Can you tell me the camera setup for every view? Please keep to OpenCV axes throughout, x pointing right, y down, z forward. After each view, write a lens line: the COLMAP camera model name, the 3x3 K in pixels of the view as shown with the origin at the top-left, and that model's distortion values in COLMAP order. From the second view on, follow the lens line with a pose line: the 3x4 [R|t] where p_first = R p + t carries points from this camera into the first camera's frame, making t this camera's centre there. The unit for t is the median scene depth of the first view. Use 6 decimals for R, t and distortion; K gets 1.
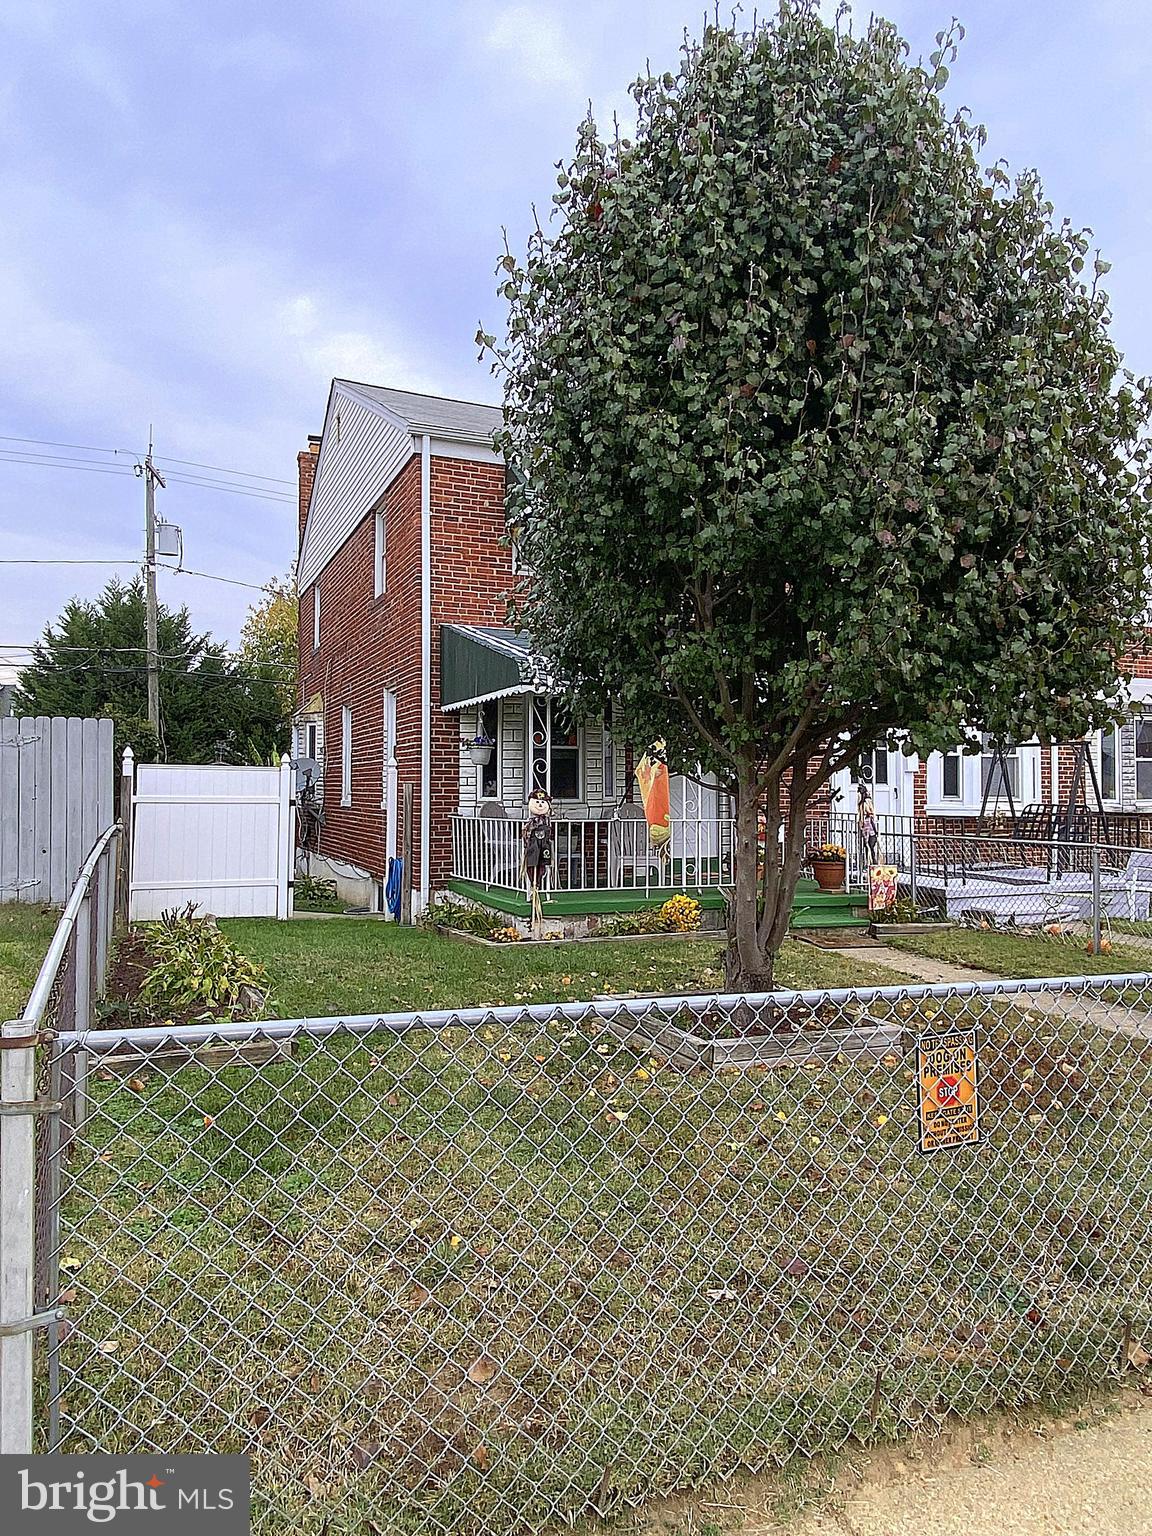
lens RADIAL K [[1036.4, 0, 576.0], [0, 1036.4, 768.0], [0, 0, 1]] dist [0.084346, -0.122011]
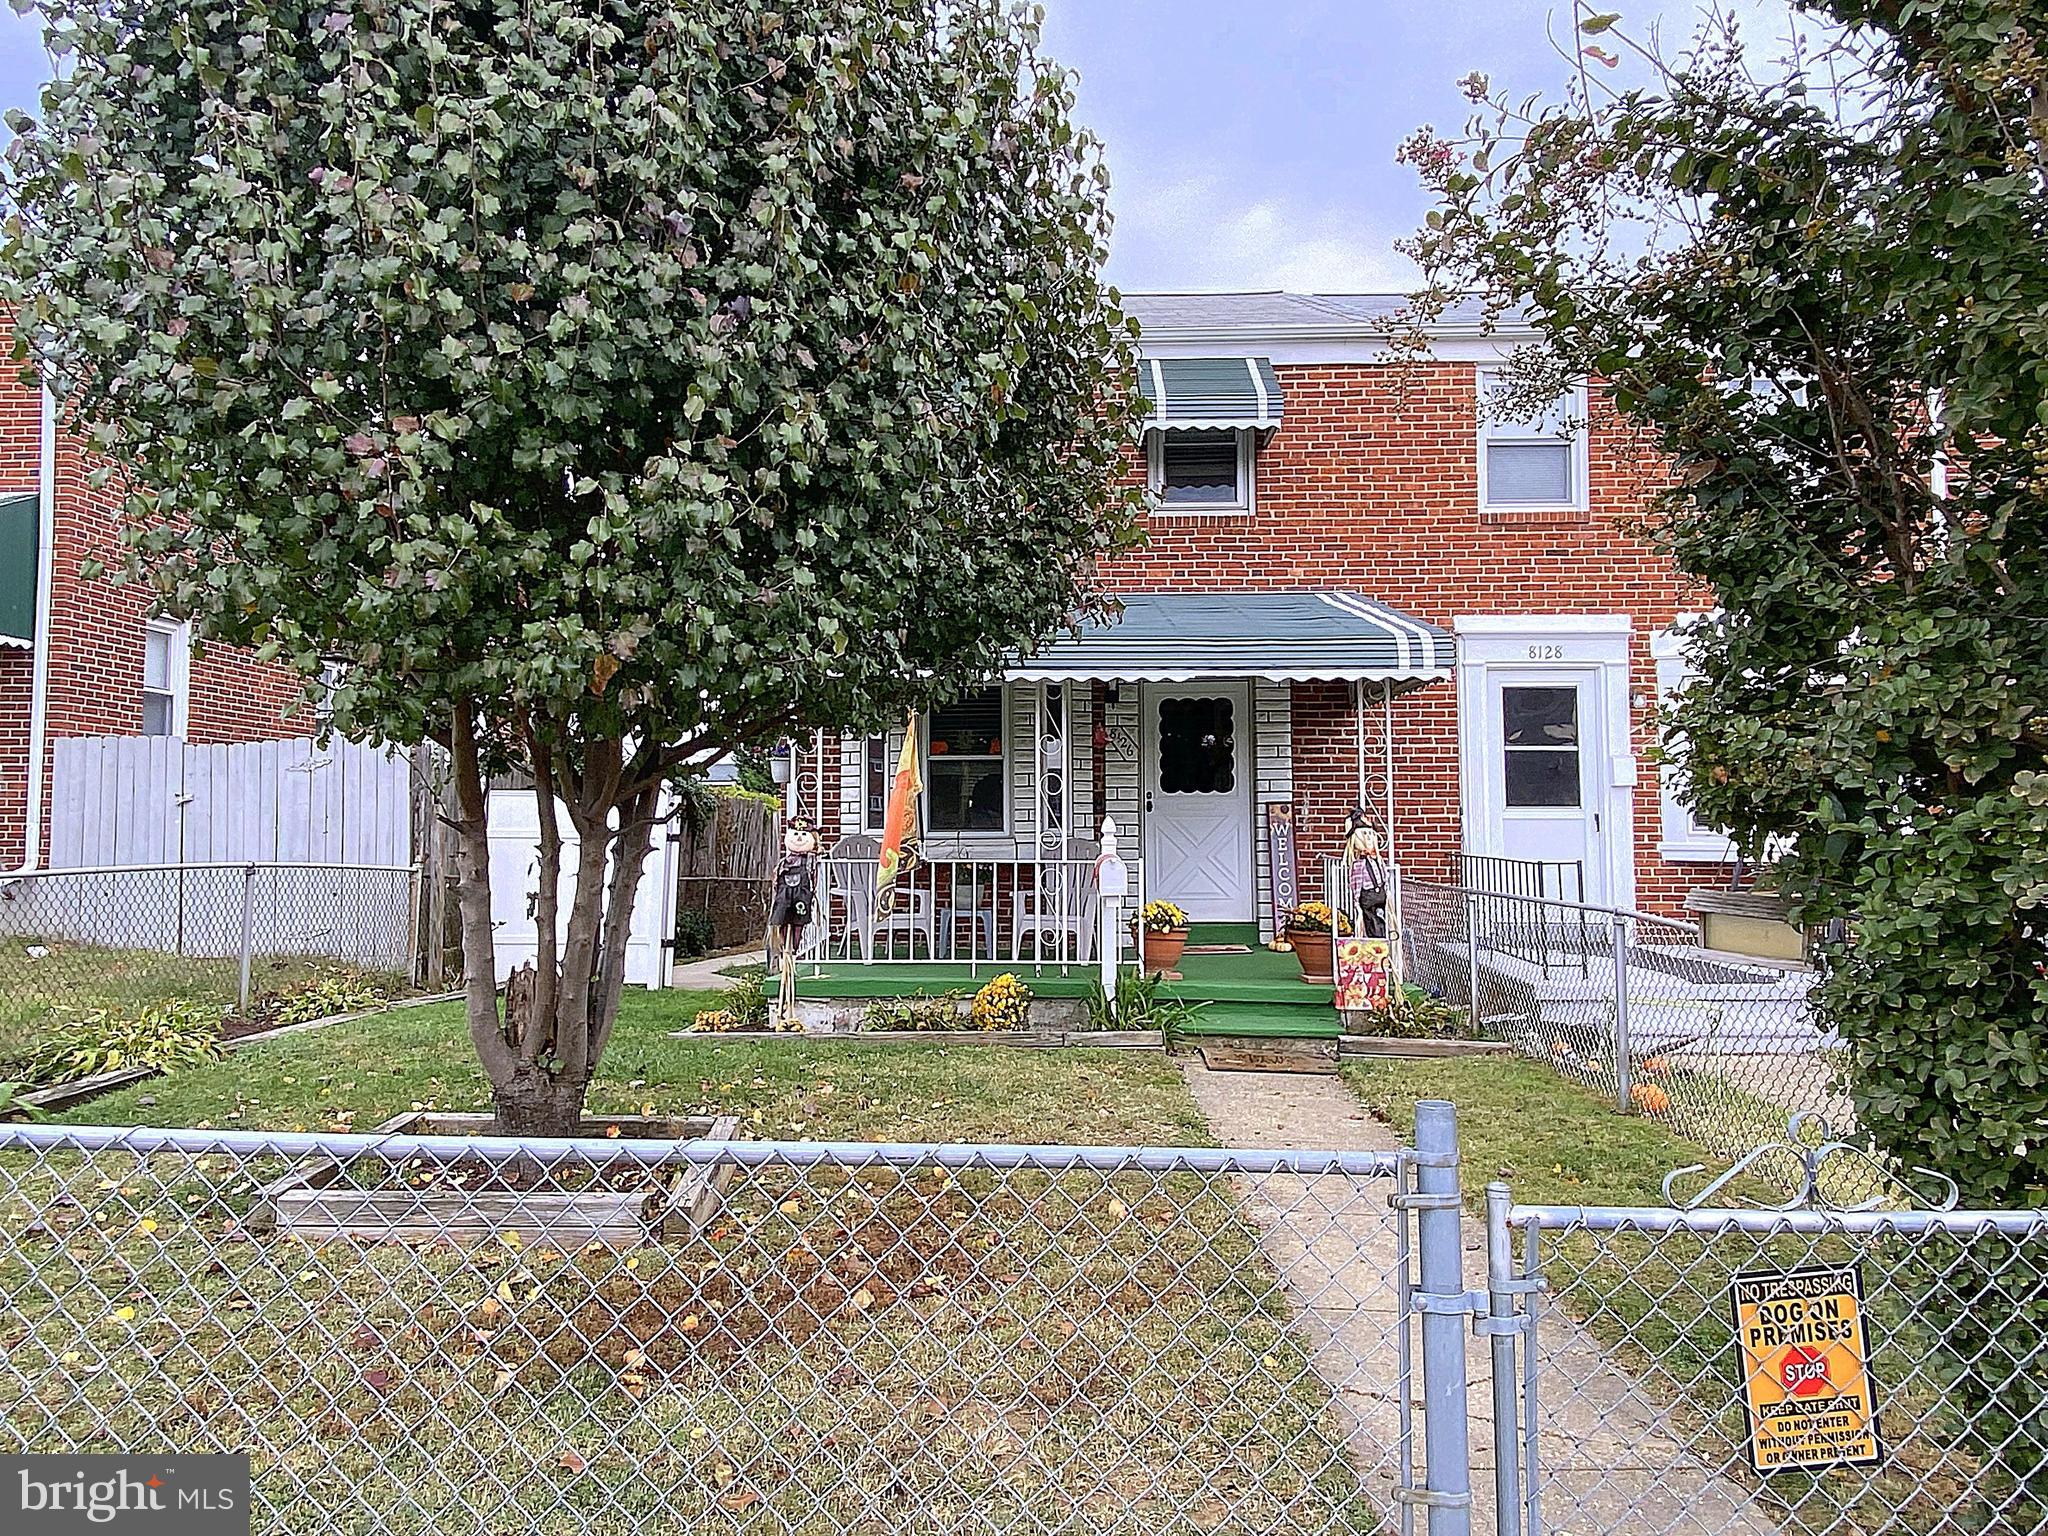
lens RADIAL K [[1381.9, 0, 1017.3], [0, 1381.9, 752.5], [0, 0, 1]] dist [0.084346, -0.122011]
pose [[0.917772, -0.025412, -0.396294, 0.858197], [0.011844, 0.999258, -0.036649, 0.024850], [0.396932, 0.028942, 0.917392, 0.350074]]
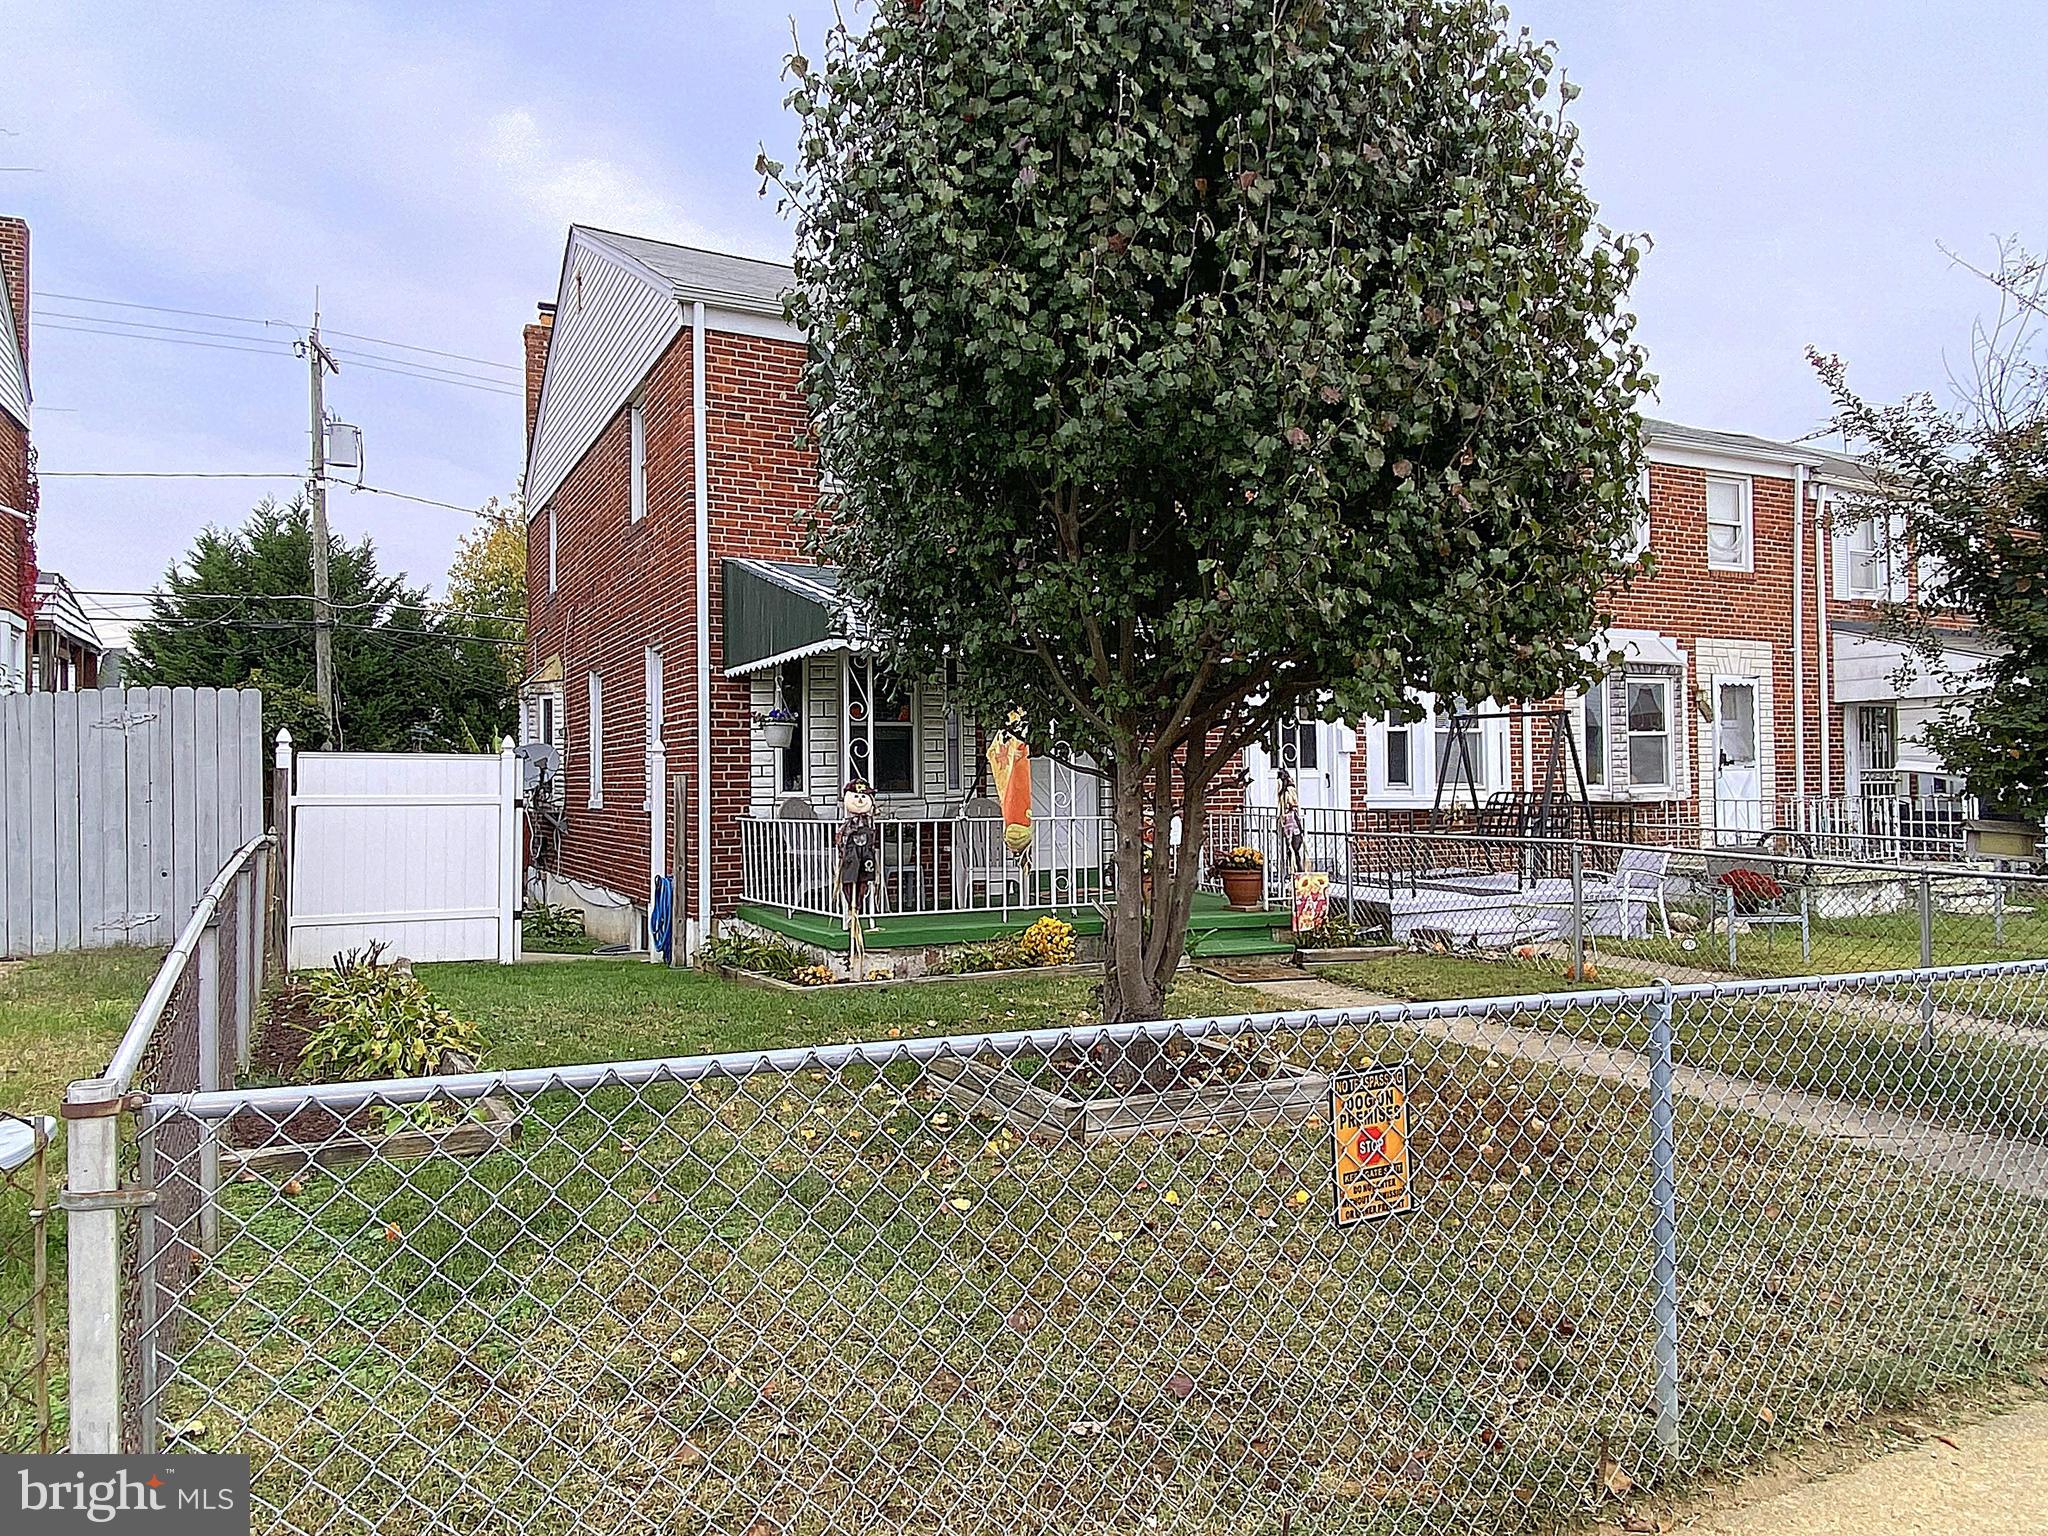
lens RADIAL K [[1381.2, 0, 1025.0], [0, 1381.2, 758.8], [0, 0, 1]] dist [0.092902, -0.149394]
pose [[0.996807, -0.011188, 0.079062, 0.009676], [0.010988, 0.999935, 0.002965, 0.007395], [-0.079090, -0.002087, 0.996865, -0.001428]]
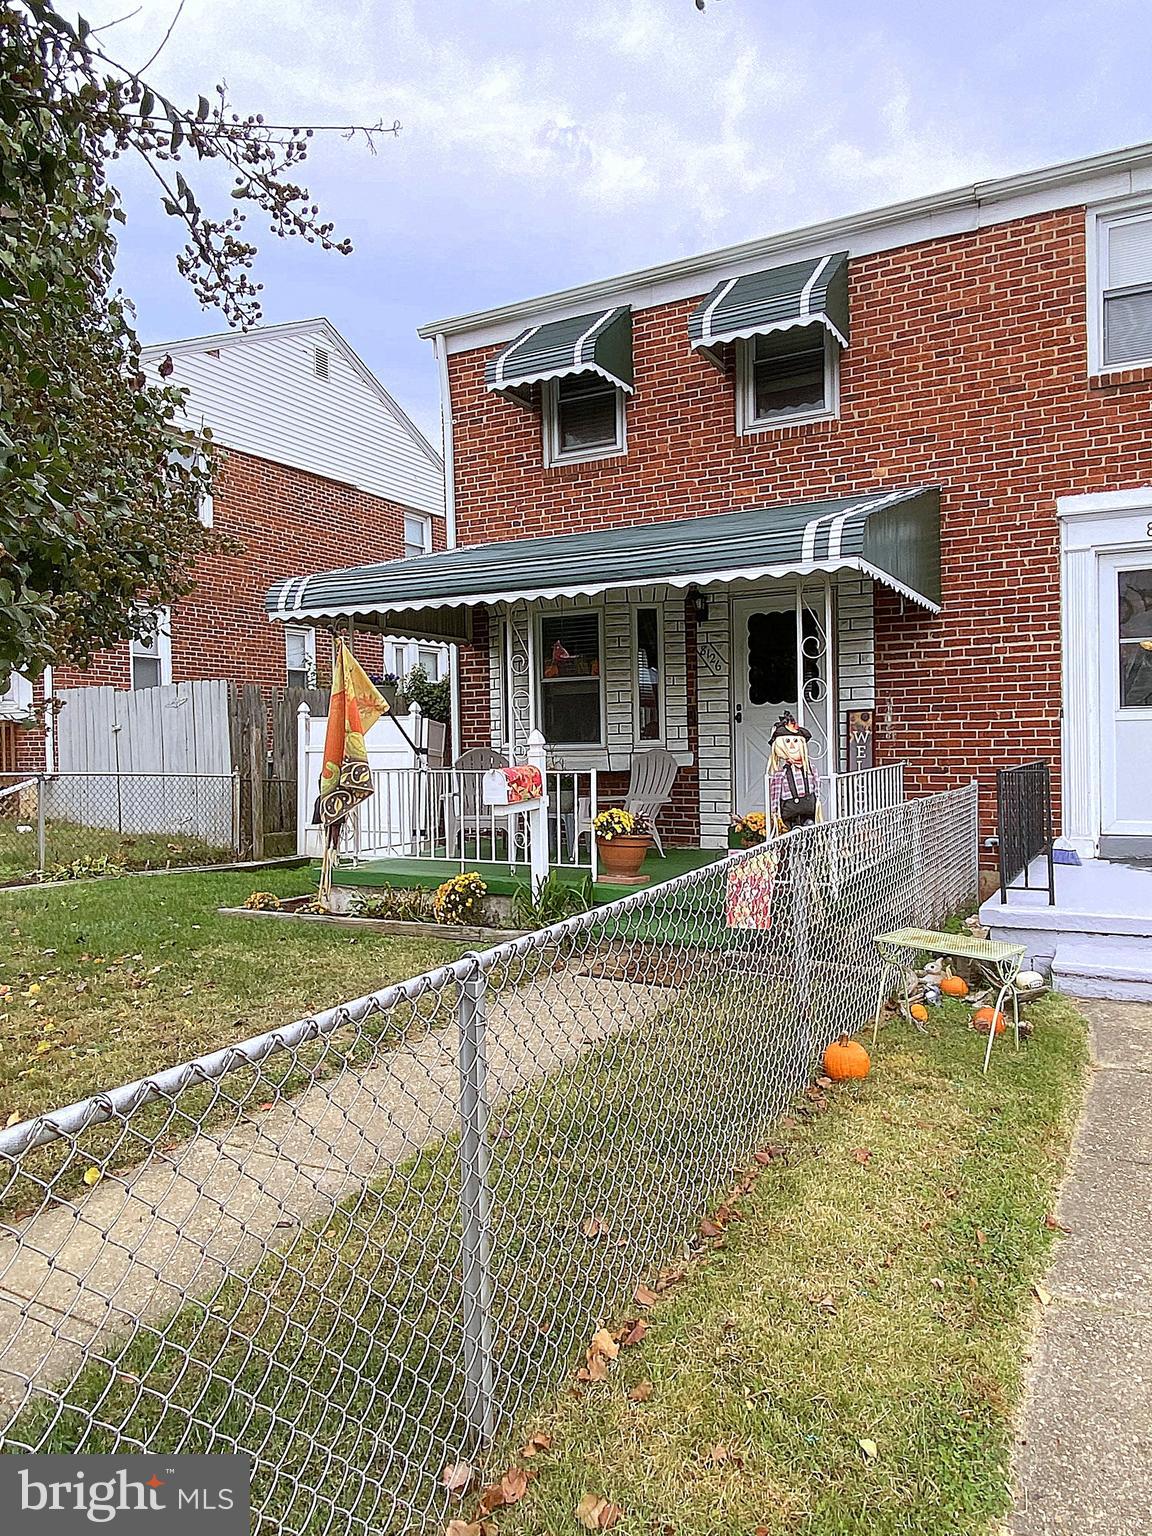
lens RADIAL K [[1036.4, 0, 576.0], [0, 1036.4, 768.0], [0, 0, 1]] dist [0.084346, -0.122011]
pose [[0.631821, 0.004582, -0.775101, 1.348276], [0.034549, 0.998822, 0.034067, 0.047549], [0.774344, -0.048304, 0.630919, 1.119530]]
